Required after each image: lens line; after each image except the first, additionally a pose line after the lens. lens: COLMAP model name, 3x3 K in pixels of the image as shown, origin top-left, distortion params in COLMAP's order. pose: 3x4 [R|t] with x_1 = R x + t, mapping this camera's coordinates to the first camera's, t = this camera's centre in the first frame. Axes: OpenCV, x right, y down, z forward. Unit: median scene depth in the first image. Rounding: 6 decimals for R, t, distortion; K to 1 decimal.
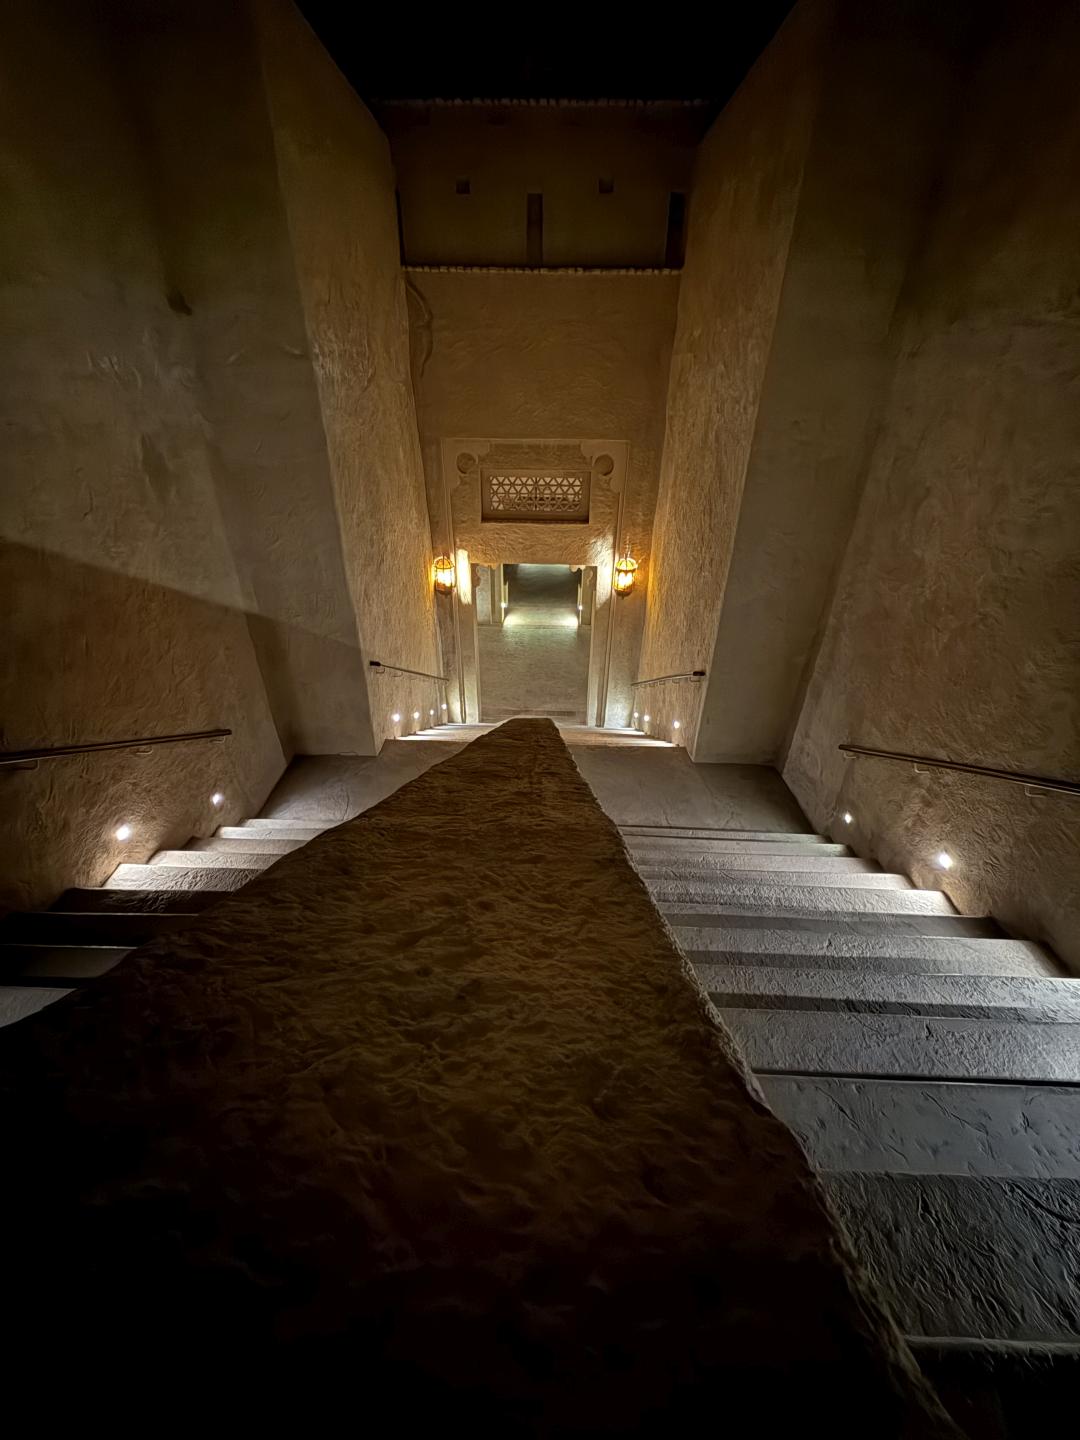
lens RADIAL K [[579.2, 0, 540.3], [0, 579.2, 719.1], [0, 0, 1]] dist [-0.004512, -0.000055]
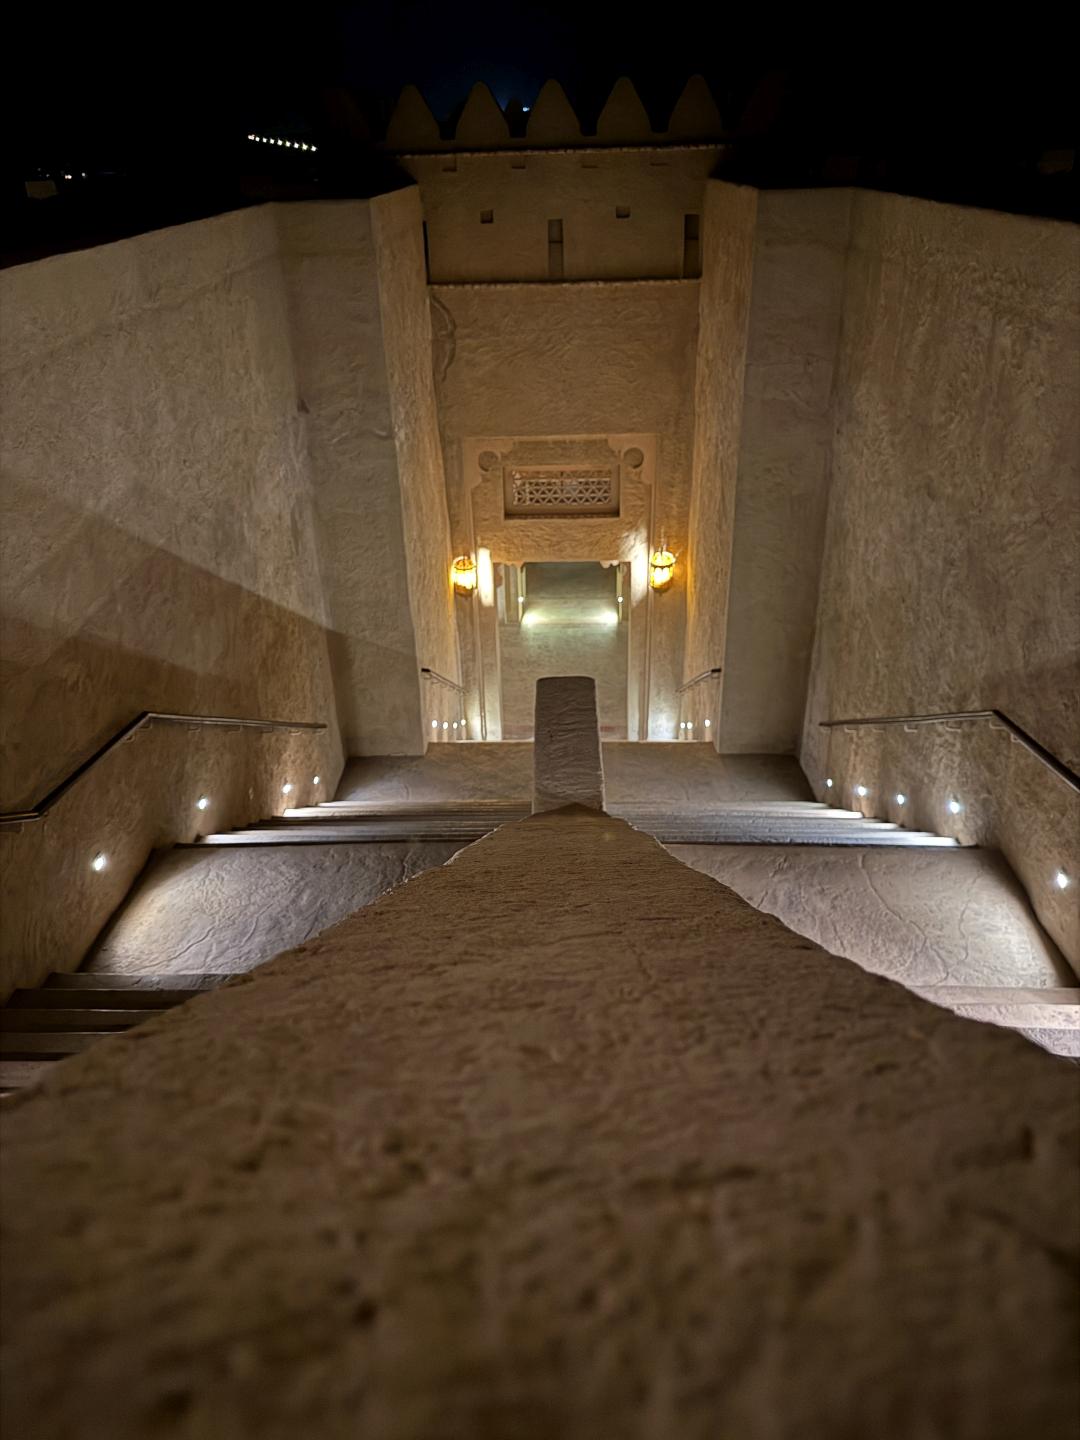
lens RADIAL K [[1032.7, 0, 540.4], [0, 1032.7, 725.1], [0, 0, 1]] dist [0.080190, -0.029276]
pose [[0.999245, -0.027850, -0.027081, -0.010018], [0.026362, 0.998202, -0.053832, 0.102230], [0.028531, 0.053077, 0.998183, -0.811248]]
